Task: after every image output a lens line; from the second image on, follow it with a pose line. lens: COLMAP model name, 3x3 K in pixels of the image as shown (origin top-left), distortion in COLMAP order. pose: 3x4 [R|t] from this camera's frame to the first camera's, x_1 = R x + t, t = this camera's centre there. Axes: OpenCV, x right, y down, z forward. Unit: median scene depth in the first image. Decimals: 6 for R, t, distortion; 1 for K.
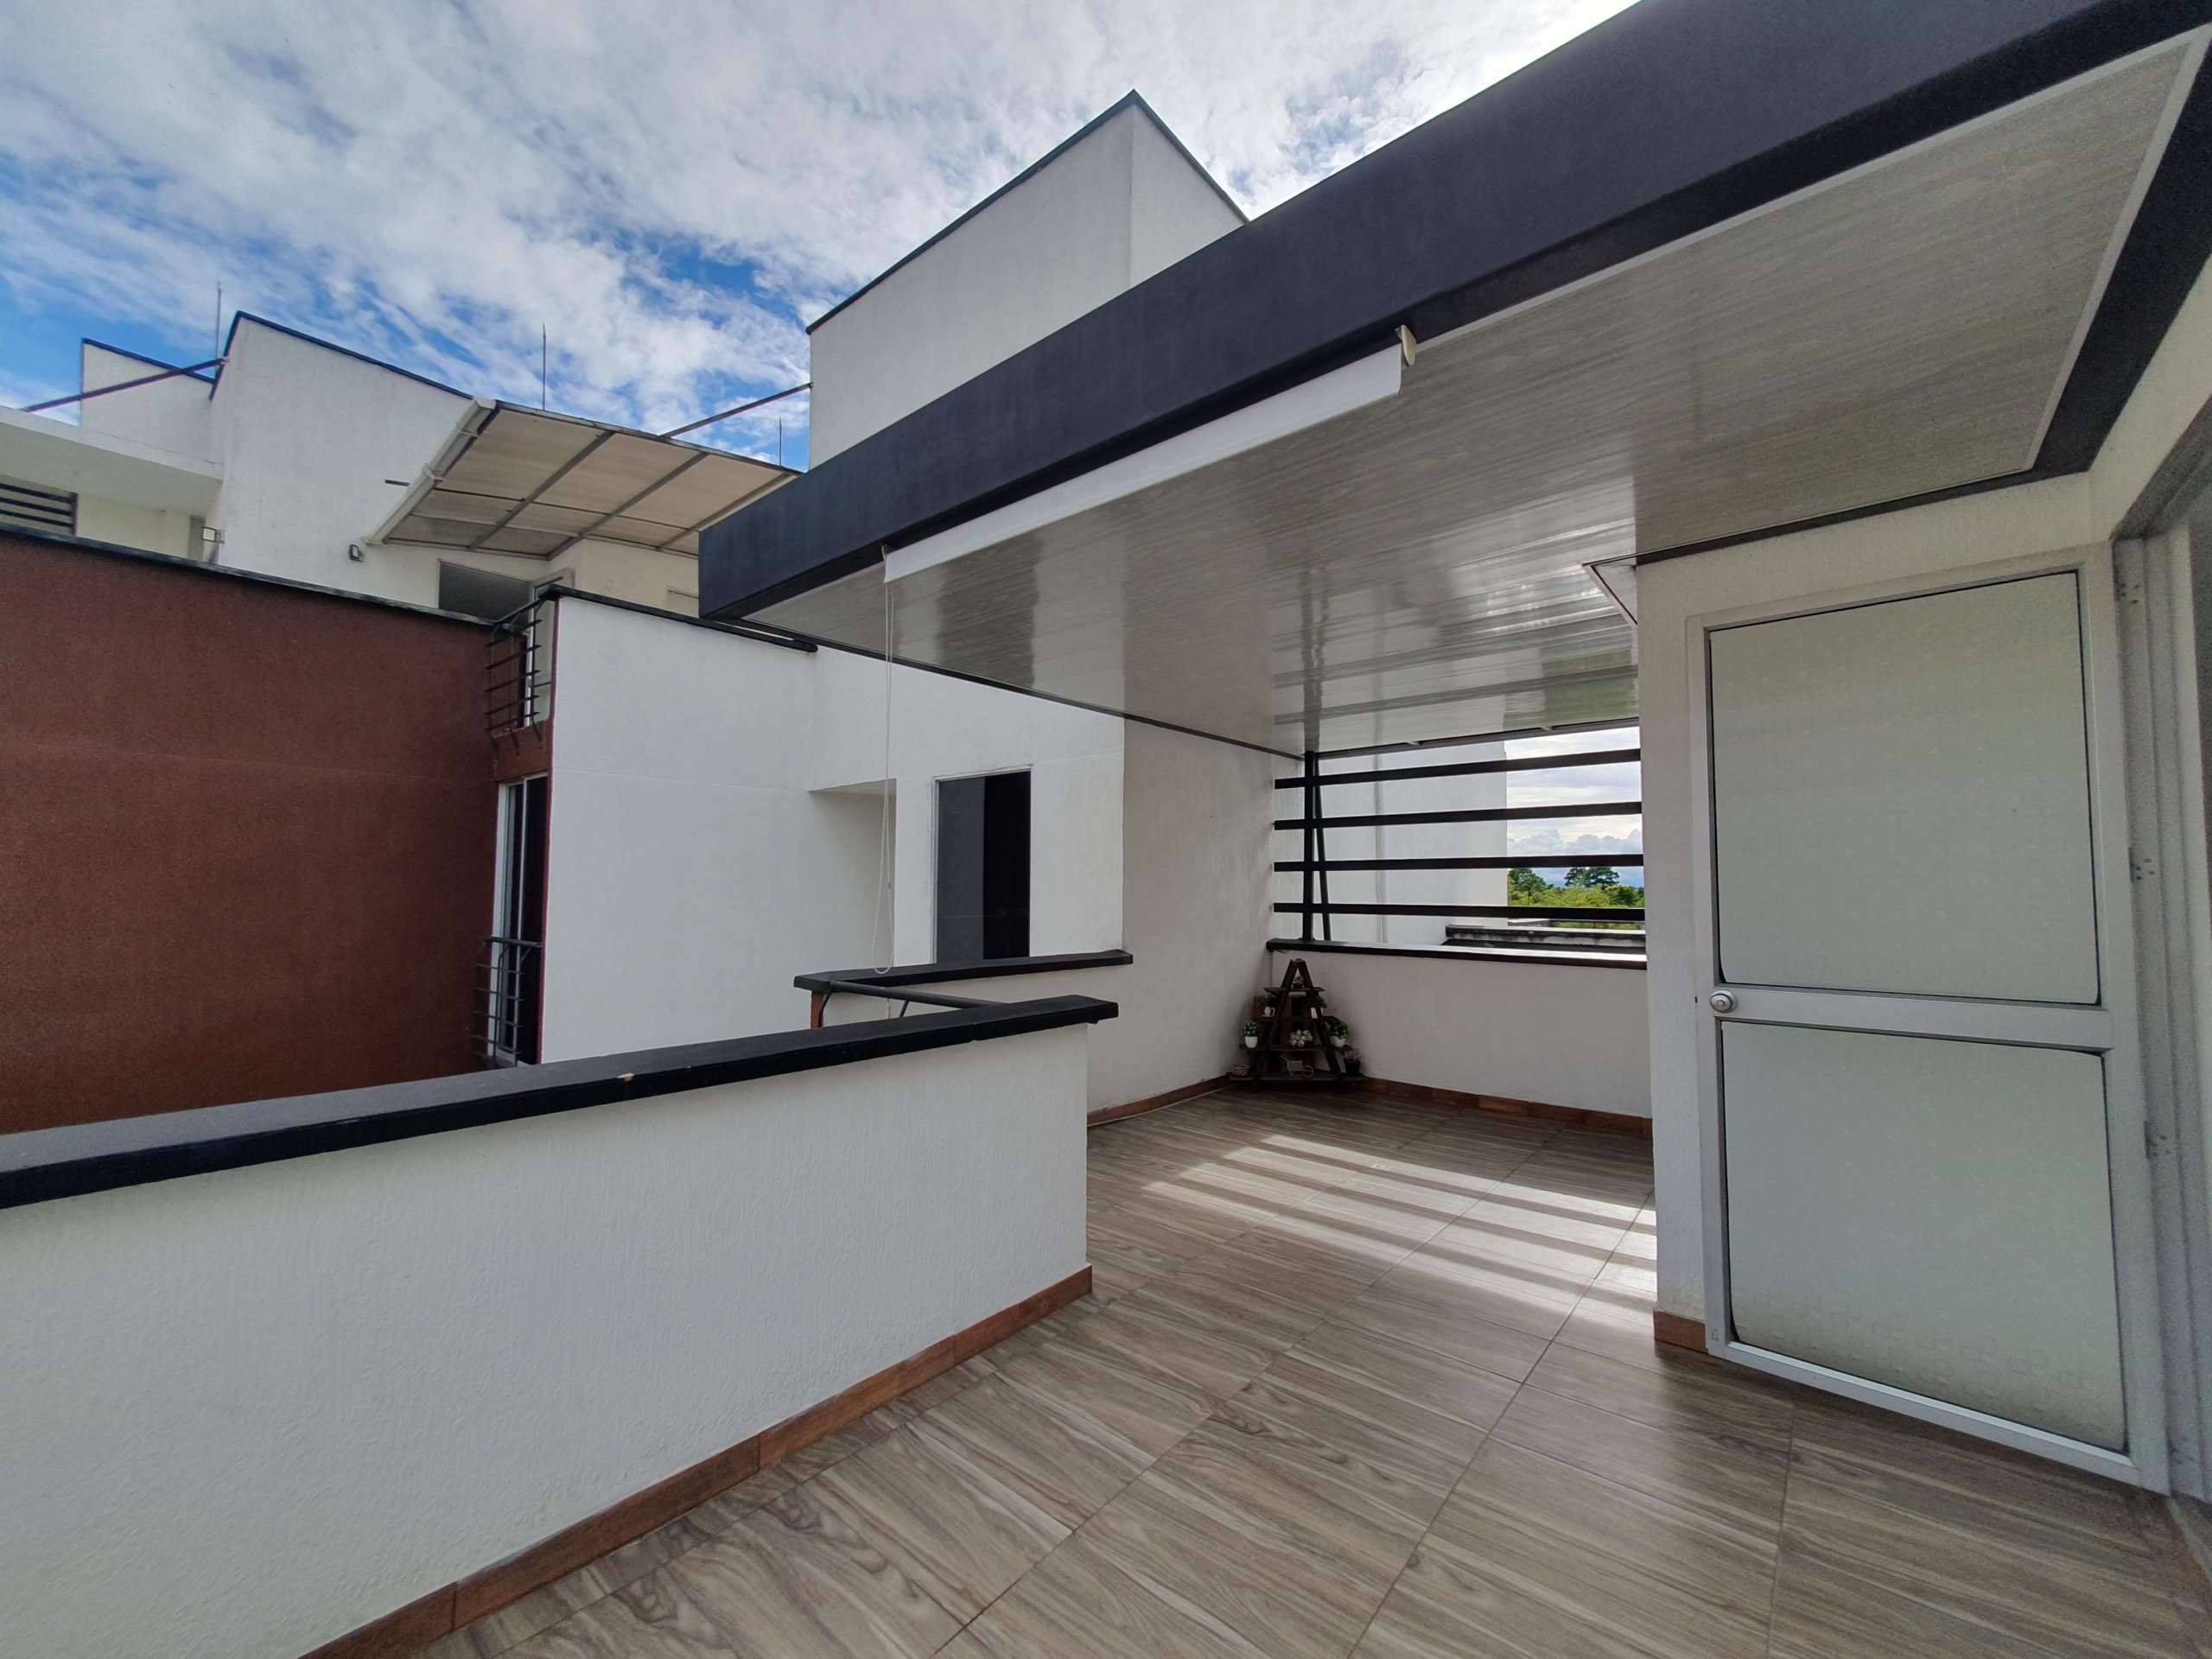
lens RADIAL K [[864.9, 0, 1115.5], [0, 864.9, 840.2], [0, 0, 1]] dist [0.011249, -0.000015]
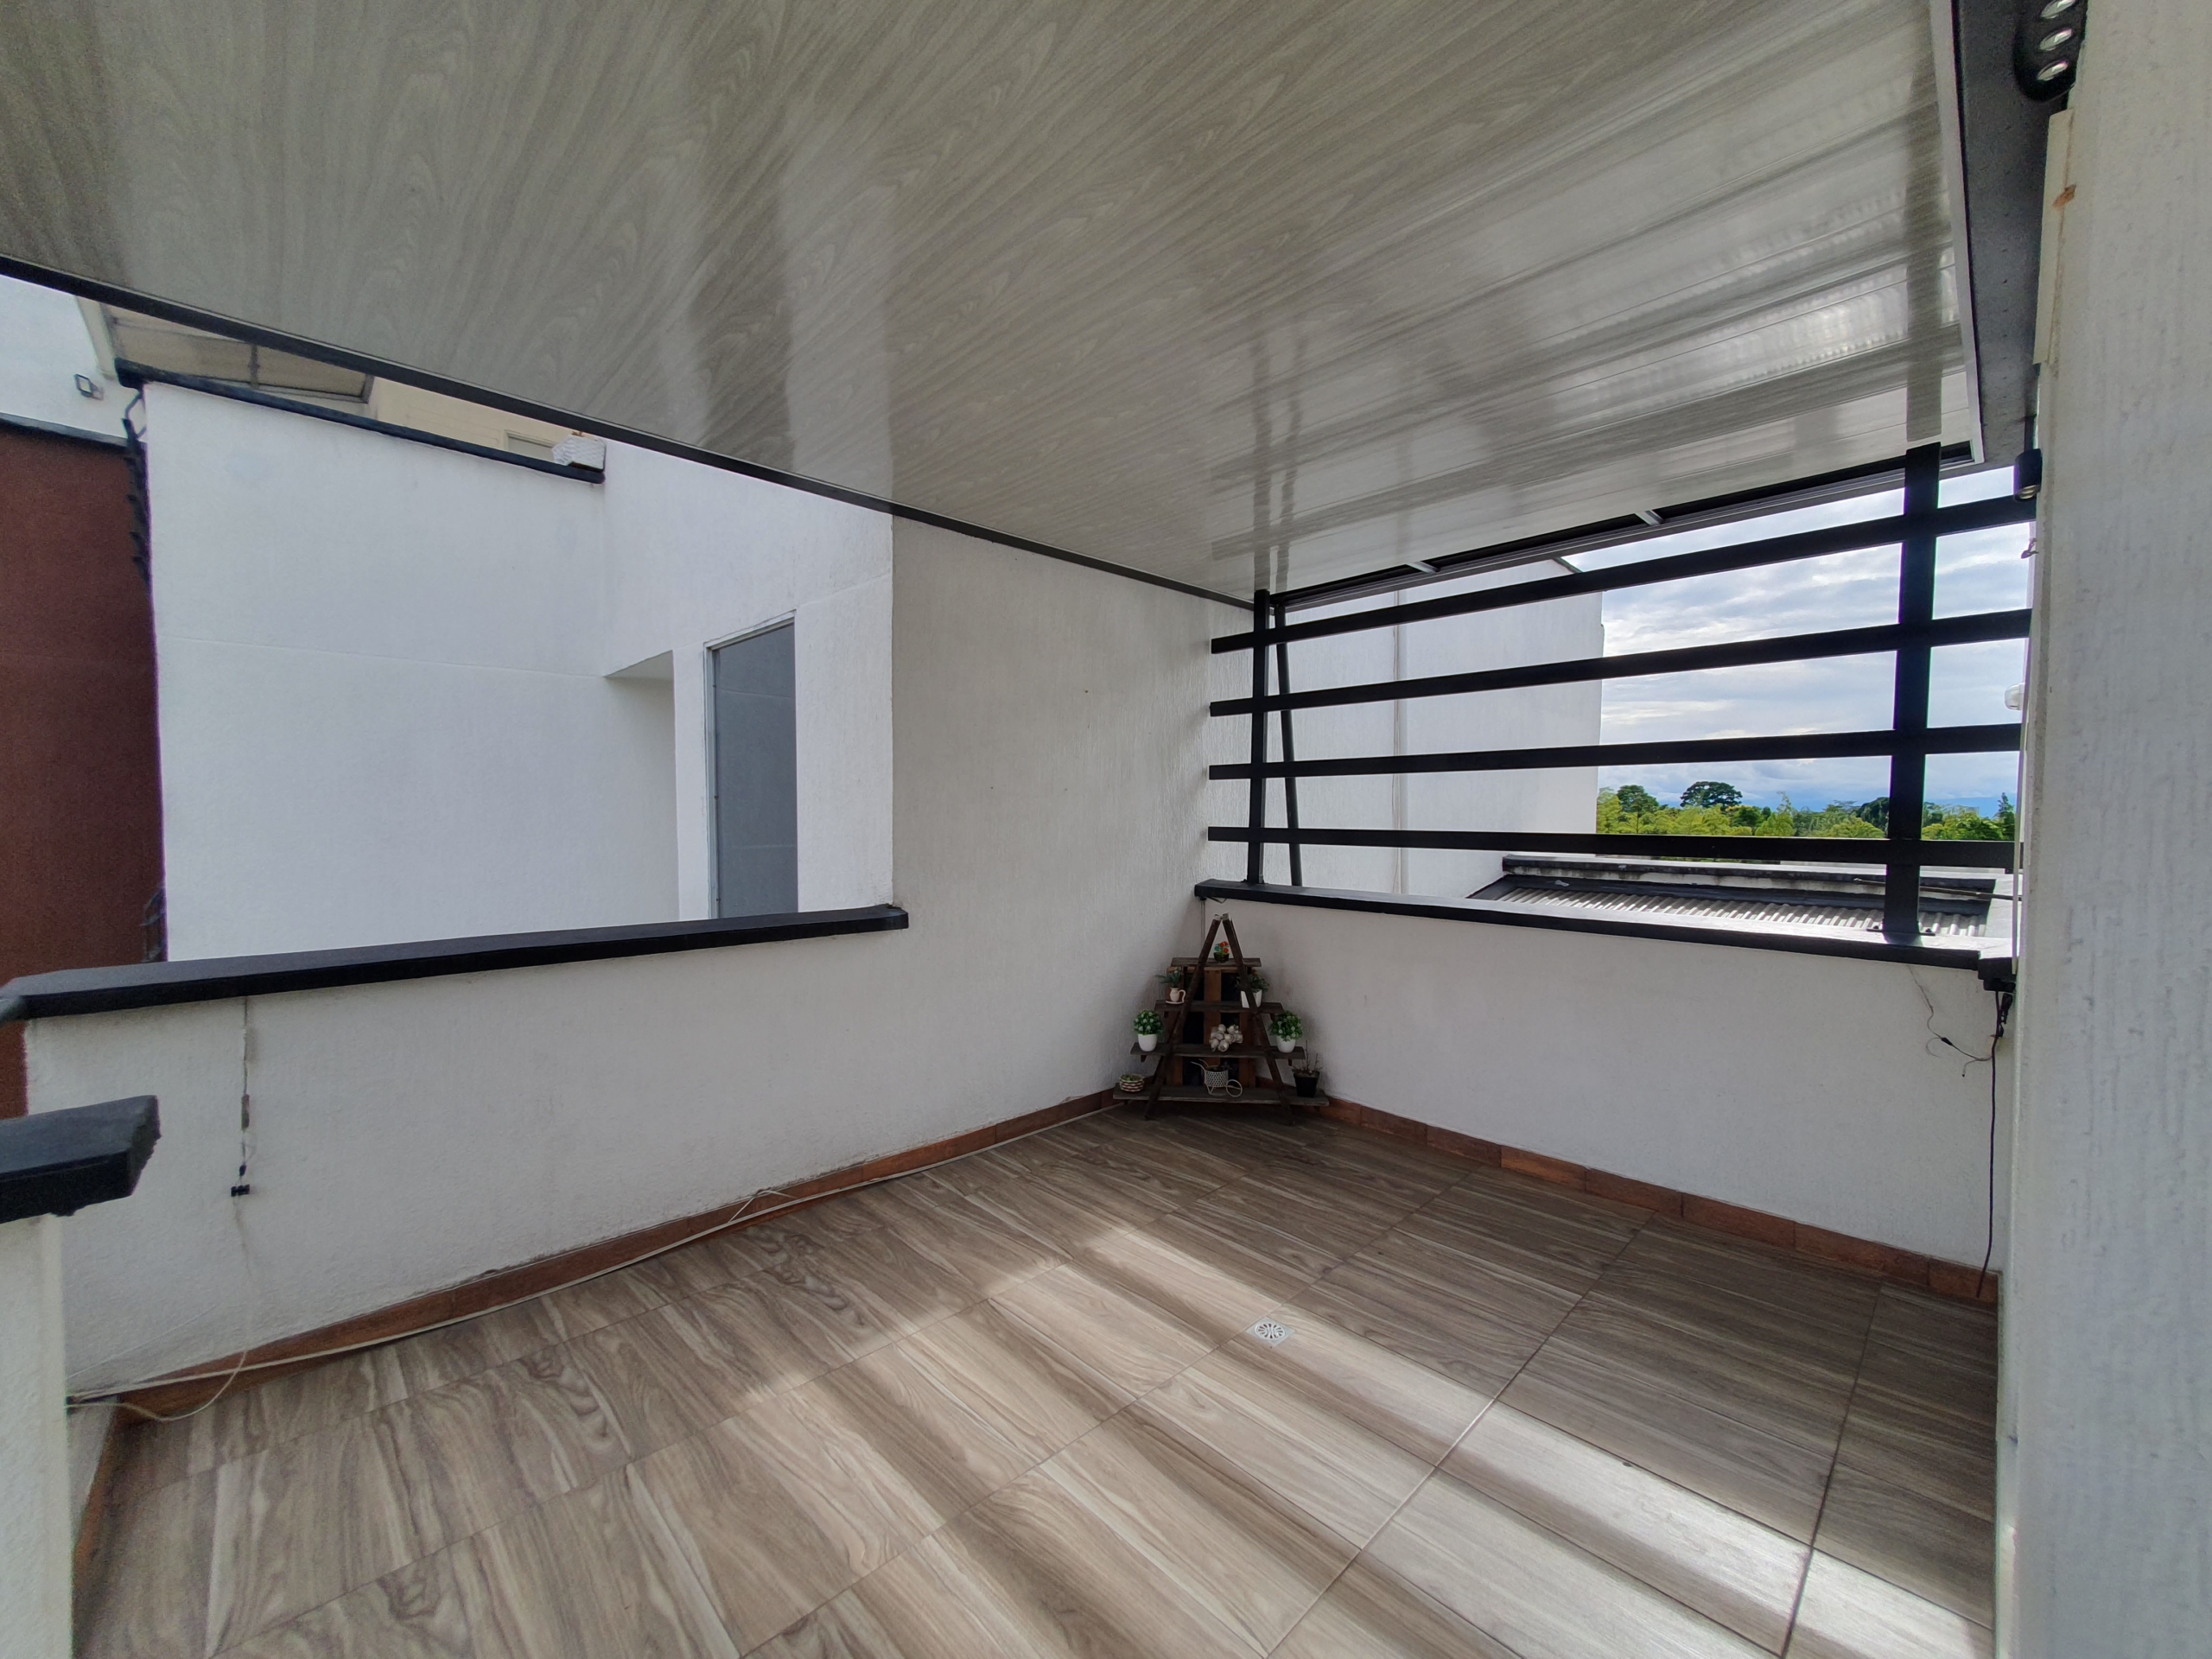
lens RADIAL K [[864.9, 0, 1117.4], [0, 864.9, 843.9], [0, 0, 1]] dist [0.011249, -0.000015]
pose [[0.995263, 0.000337, -0.097217, 0.197947], [0.008756, 0.995619, 0.093093, 0.025059], [0.096822, -0.093503, 0.990900, 0.369874]]
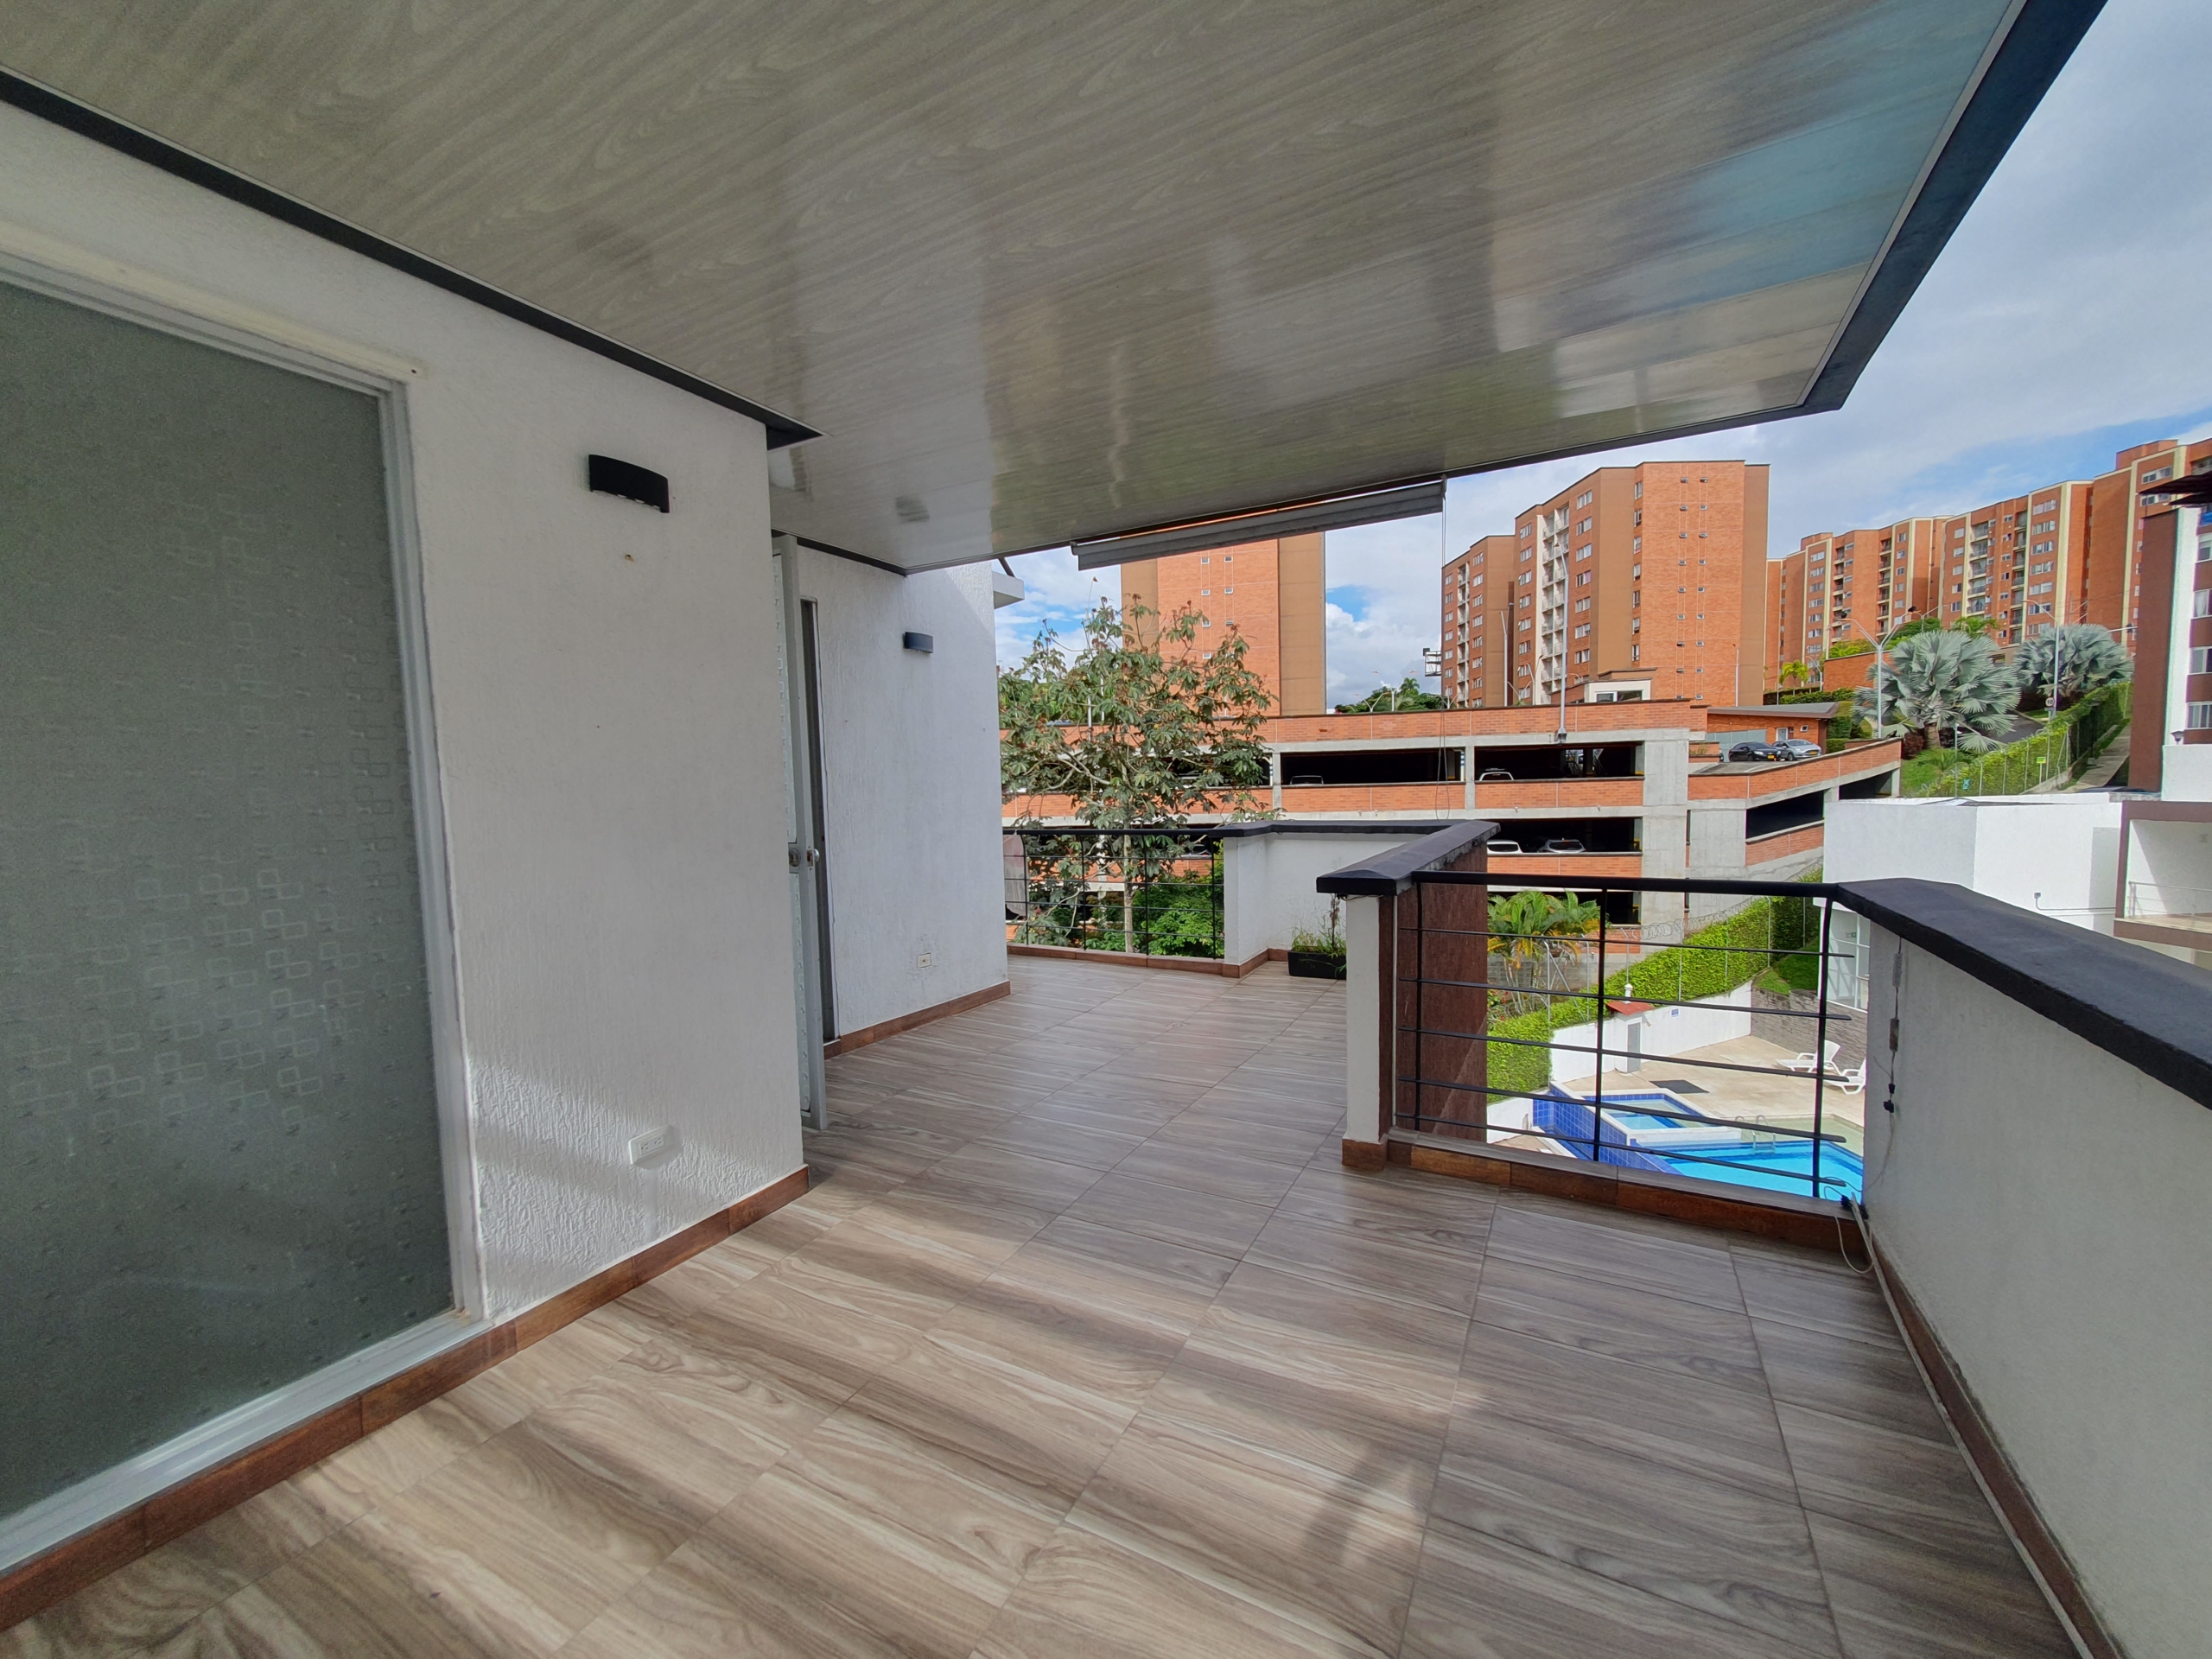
lens RADIAL K [[864.9, 0, 1127.3], [0, 864.9, 841.8], [0, 0, 1]] dist [0.011249, -0.000015]
pose [[-0.977649, 0.033801, -0.207507, 0.201292], [0.031660, 0.999406, 0.013632, 0.065472], [0.207844, 0.006758, -0.978139, 0.951989]]
